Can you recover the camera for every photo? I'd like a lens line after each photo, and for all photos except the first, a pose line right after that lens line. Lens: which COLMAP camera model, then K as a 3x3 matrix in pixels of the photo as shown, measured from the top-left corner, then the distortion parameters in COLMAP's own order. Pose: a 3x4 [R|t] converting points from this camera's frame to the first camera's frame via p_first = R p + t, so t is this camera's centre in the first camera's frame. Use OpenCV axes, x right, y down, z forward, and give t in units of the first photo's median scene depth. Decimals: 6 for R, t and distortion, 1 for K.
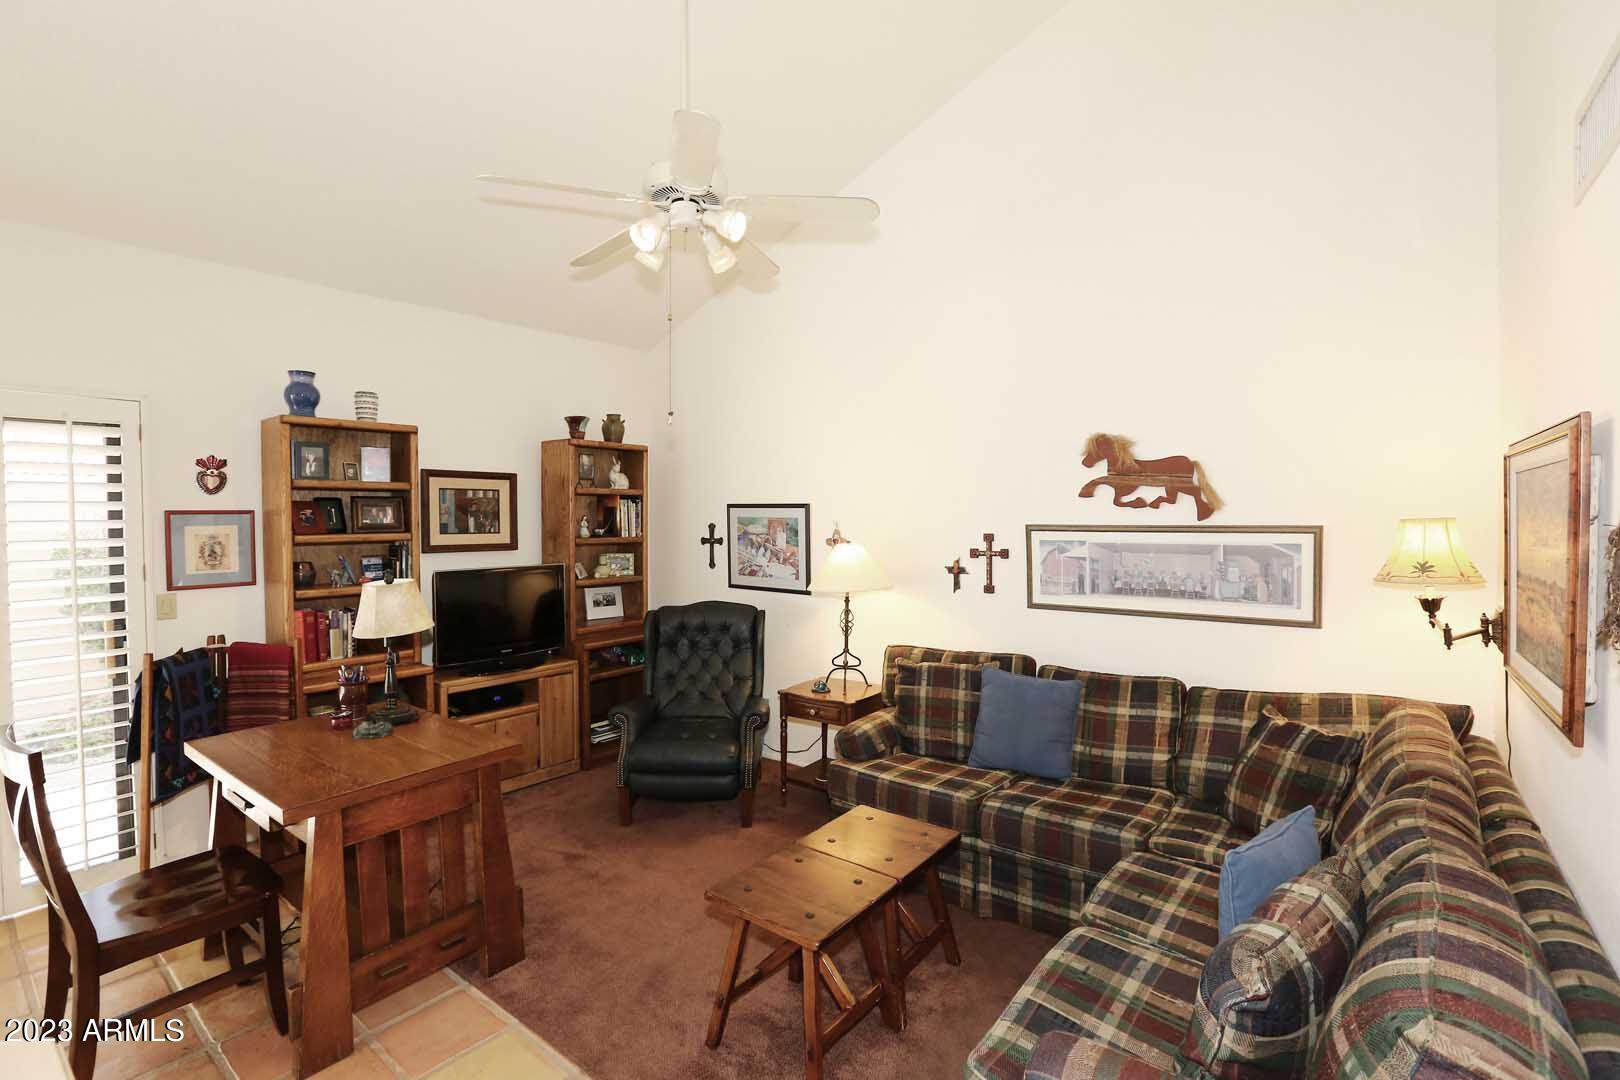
lens RADIAL K [[742.0, 0, 801.9], [0, 742.0, 533.2], [0, 0, 1]] dist [-0.054072, 0.020466]
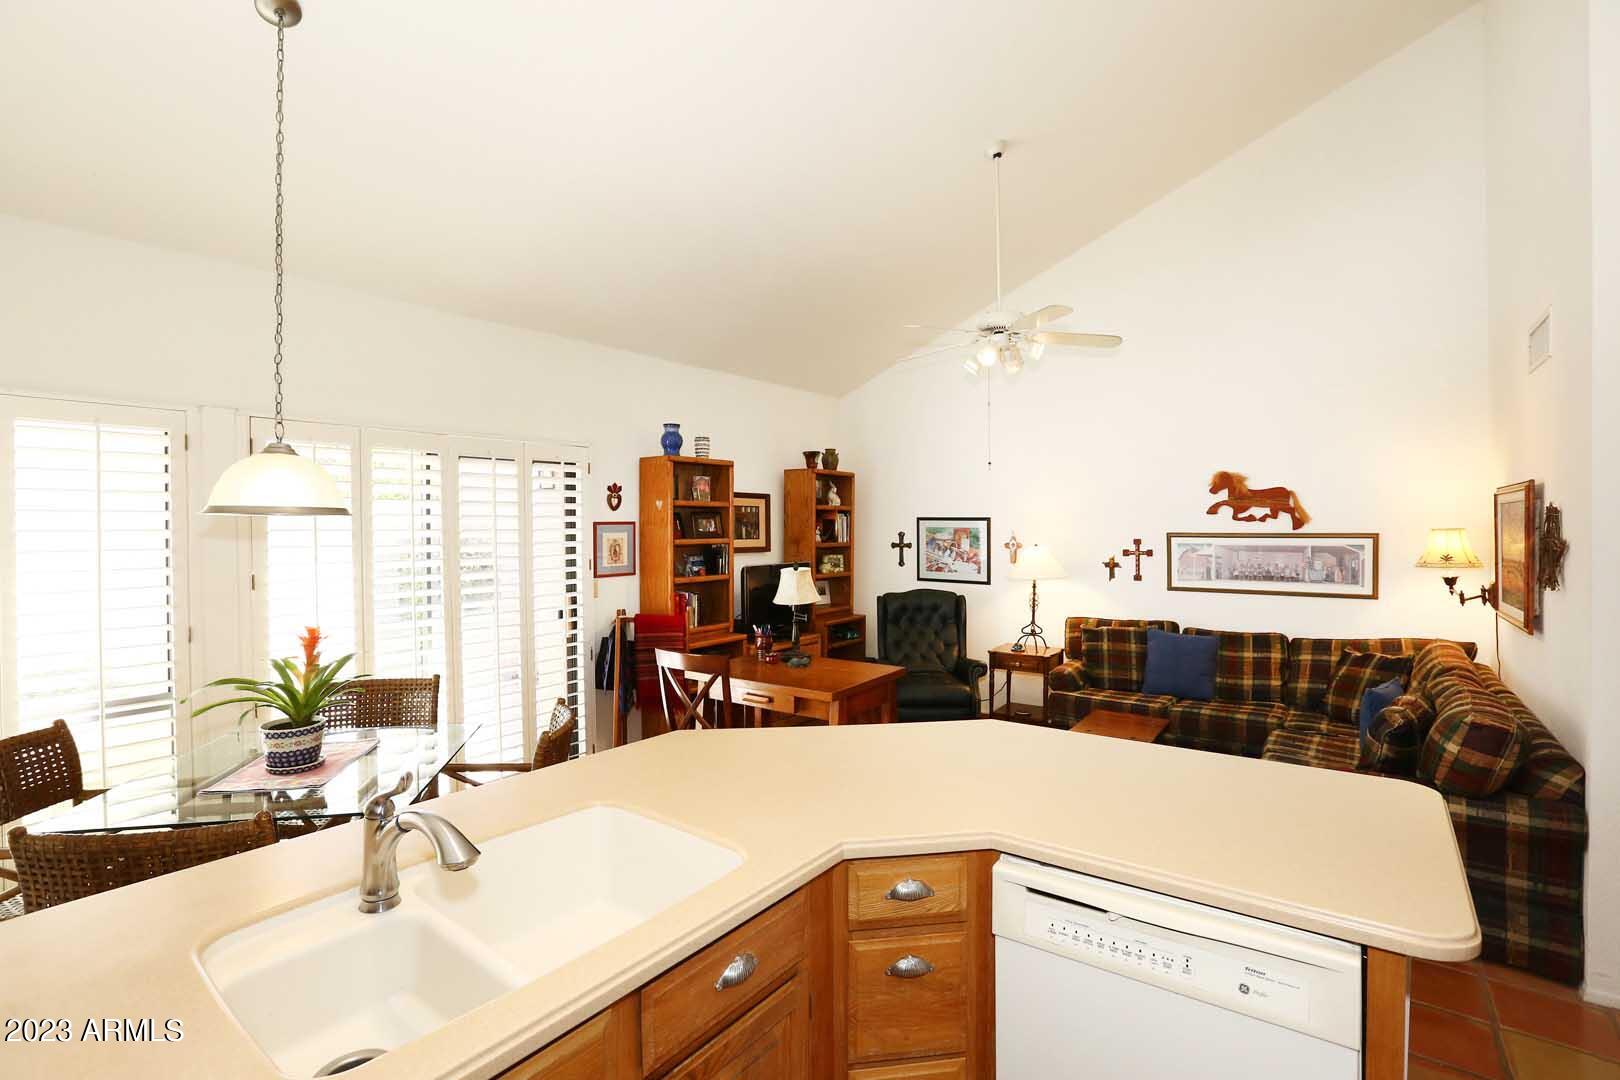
lens RADIAL K [[742.0, 0, 801.9], [0, 742.0, 533.2], [0, 0, 1]] dist [-0.054072, 0.020466]
pose [[0.999945, 0.001244, 0.010381, -0.455505], [-0.001107, 0.999912, -0.013254, 0.009761], [-0.010396, 0.013242, 0.999858, -0.458371]]
